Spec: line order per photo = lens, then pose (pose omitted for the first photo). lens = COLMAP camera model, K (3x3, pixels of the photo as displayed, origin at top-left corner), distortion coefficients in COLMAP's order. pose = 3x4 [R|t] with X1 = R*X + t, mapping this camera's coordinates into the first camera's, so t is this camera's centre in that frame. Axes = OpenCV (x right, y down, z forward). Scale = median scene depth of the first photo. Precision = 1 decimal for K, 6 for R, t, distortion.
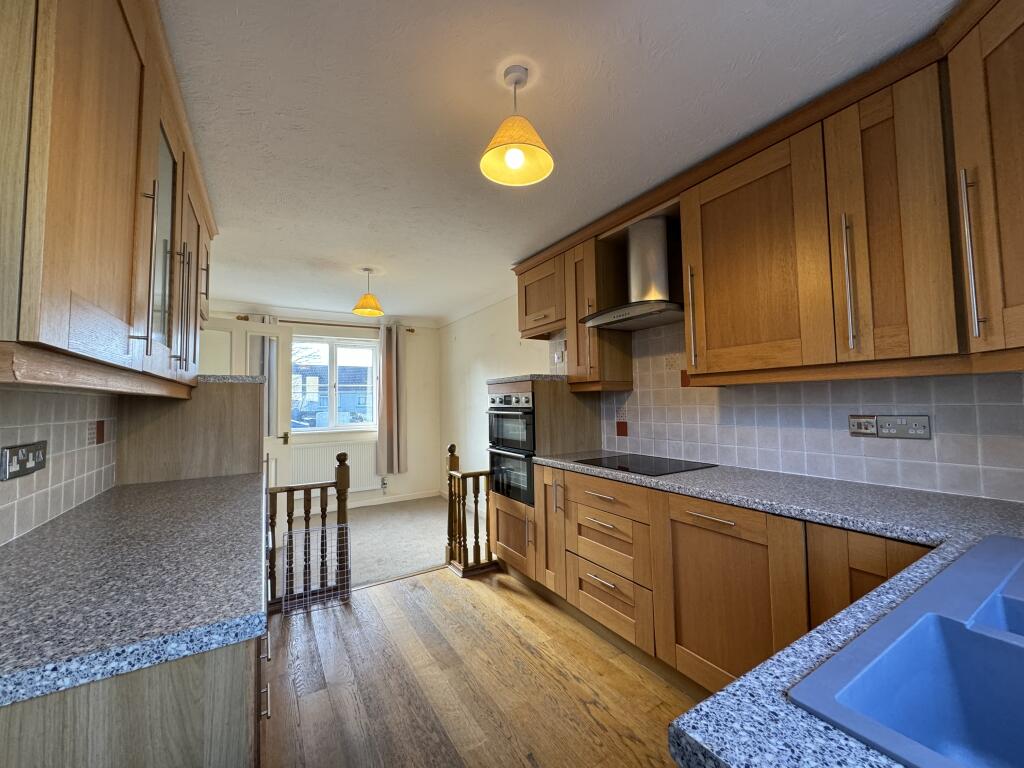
lens RADIAL K [[407.4, 0, 510.2], [0, 407.4, 382.9], [0, 0, 1]] dist [-0.001785, -0.000373]
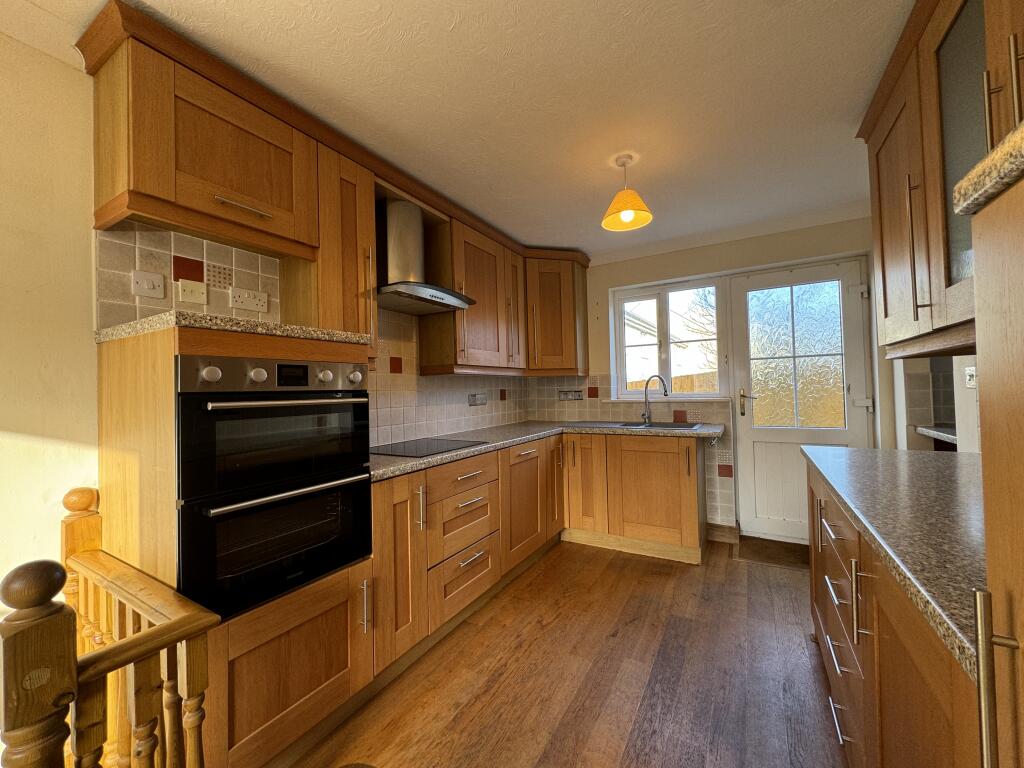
lens RADIAL K [[407.4, 0, 510.2], [0, 407.4, 382.9], [0, 0, 1]] dist [-0.001785, -0.000373]
pose [[-0.477582, 0.043707, 0.877499, -0.666314], [-0.009374, 0.998451, -0.054834, 0.093912], [-0.878537, -0.034414, -0.476433, 1.289531]]
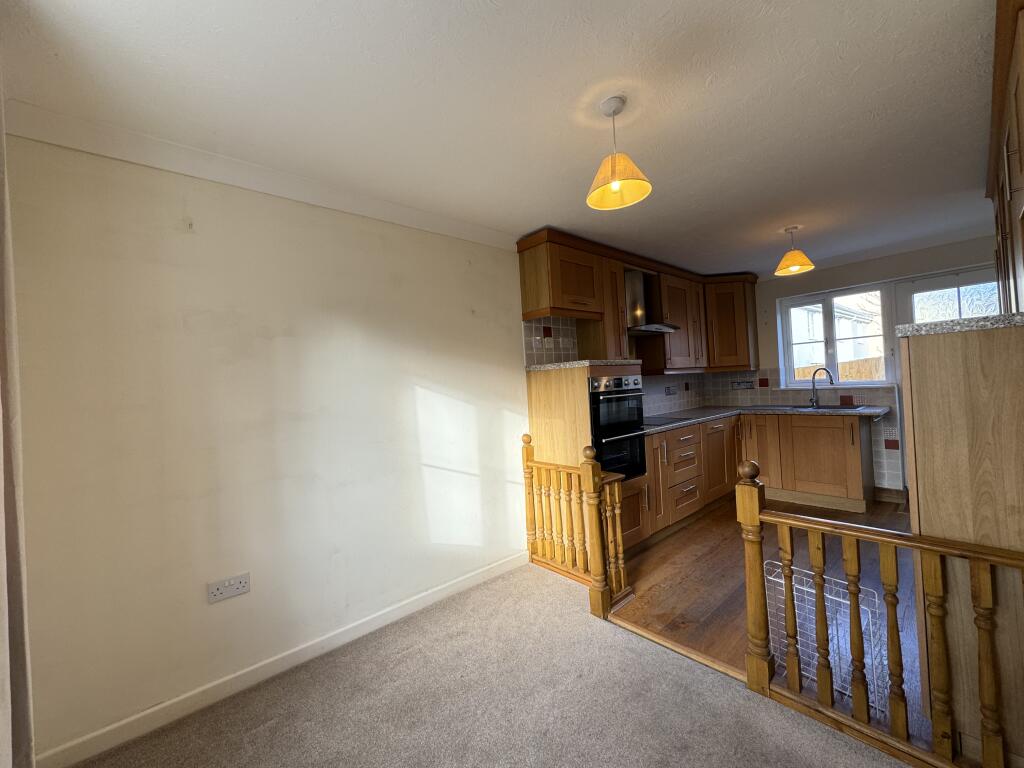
lens RADIAL K [[407.4, 0, 510.2], [0, 407.4, 382.9], [0, 0, 1]] dist [-0.001785, -0.000373]
pose [[-0.173072, 0.032267, 0.984381, -1.189710], [0.011411, 0.999462, -0.030755, 0.089129], [-0.984843, 0.005910, -0.173347, 1.832164]]
